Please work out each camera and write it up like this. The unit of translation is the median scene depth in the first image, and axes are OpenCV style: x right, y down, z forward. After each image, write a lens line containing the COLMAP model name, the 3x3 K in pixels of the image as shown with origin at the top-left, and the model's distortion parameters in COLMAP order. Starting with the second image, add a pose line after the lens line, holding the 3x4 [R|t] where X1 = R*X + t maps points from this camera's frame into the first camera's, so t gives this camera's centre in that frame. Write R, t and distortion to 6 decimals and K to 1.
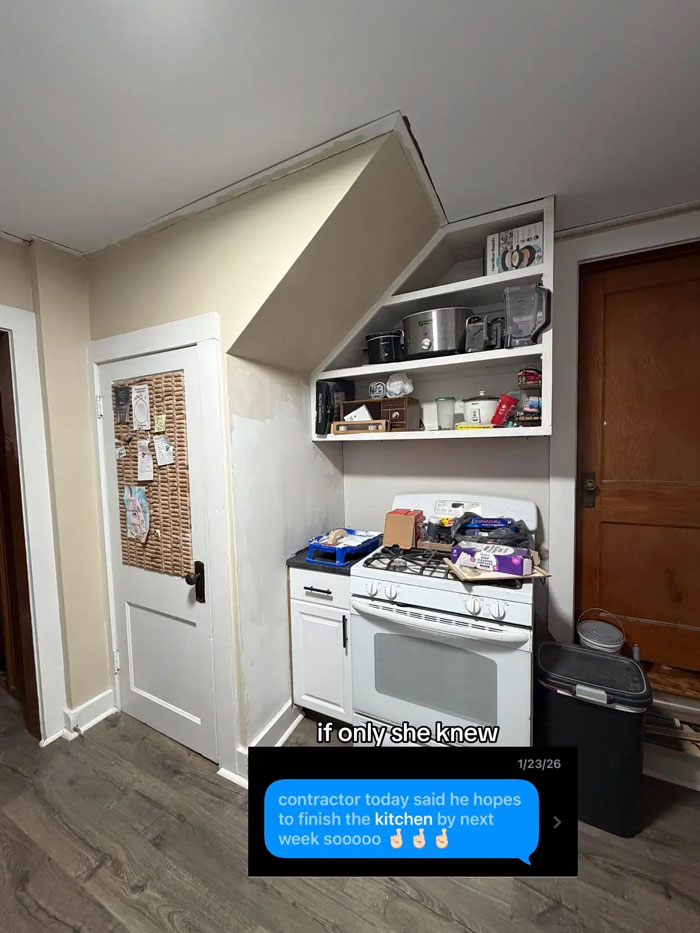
lens RADIAL K [[373.4, 0, 351.9], [0, 373.4, 463.7], [0, 0, 1]] dist [-0.005936, -0.000034]
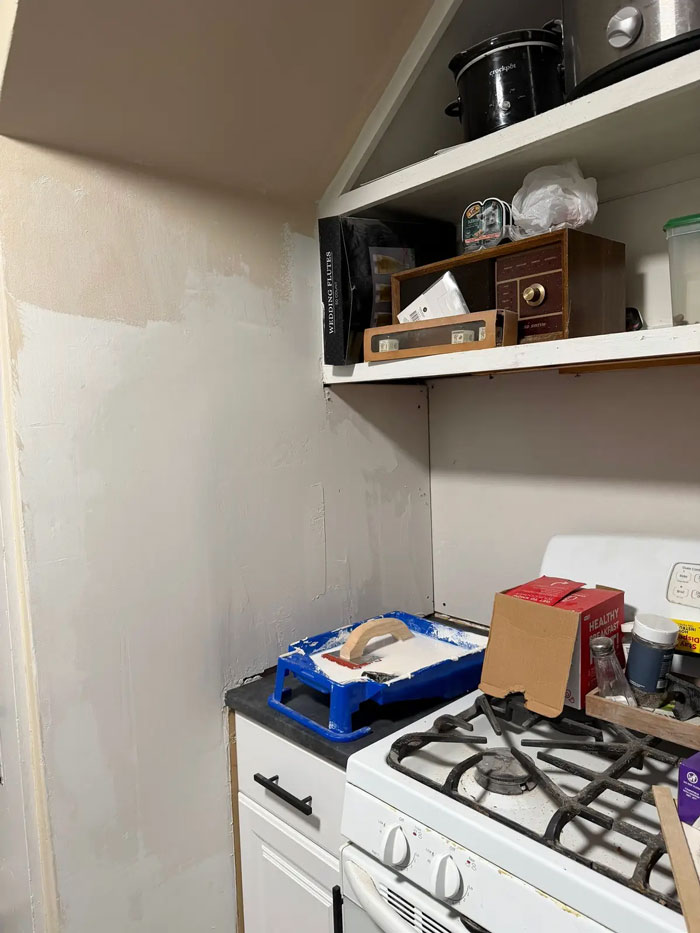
lens RADIAL K [[662.3, 0, 349.0], [0, 662.3, 473.1], [0, 0, 1]] dist [0.064875, -0.082462]
pose [[0.938073, 0.020506, -0.345830, 0.171016], [-0.007270, 0.999192, 0.039527, 0.004343], [0.346361, -0.034565, 0.937464, 0.396975]]
